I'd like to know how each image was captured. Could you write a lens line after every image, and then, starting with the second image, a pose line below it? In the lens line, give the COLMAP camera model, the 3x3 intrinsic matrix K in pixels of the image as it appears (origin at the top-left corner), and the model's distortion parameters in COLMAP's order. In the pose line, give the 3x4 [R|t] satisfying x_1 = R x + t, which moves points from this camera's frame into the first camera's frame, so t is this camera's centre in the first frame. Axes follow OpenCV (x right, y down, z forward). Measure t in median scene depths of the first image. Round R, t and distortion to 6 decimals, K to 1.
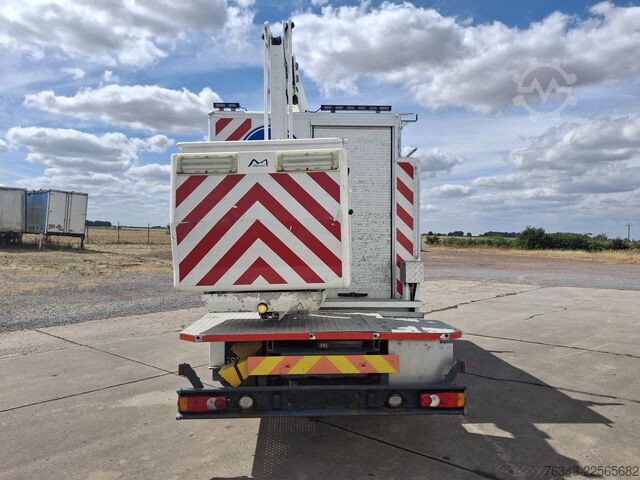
lens RADIAL K [[480.9, 0, 320.0], [0, 480.9, 240.0], [0, 0, 1]] dist [0.057088, -0.105327]
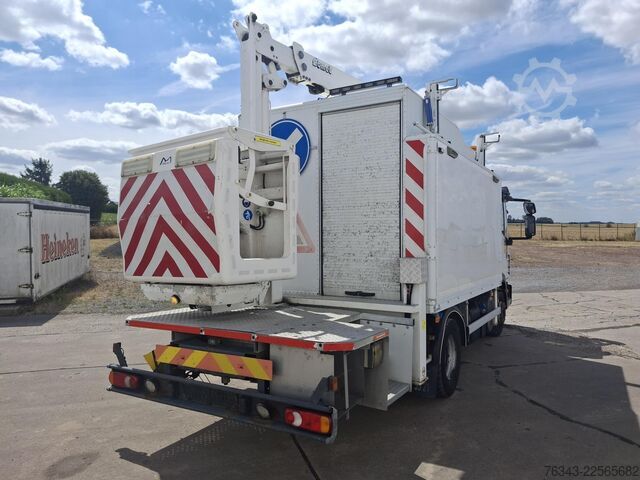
lens RADIAL K [[485.1, 0, 347.4], [0, 485.1, 237.3], [0, 0, 1]] dist [-0.003978, -0.006421]
pose [[0.846078, -0.006842, -0.533015, 0.529720], [0.010375, 0.999940, 0.003633, 0.004553], [0.532958, -0.008603, 0.846098, 0.219856]]
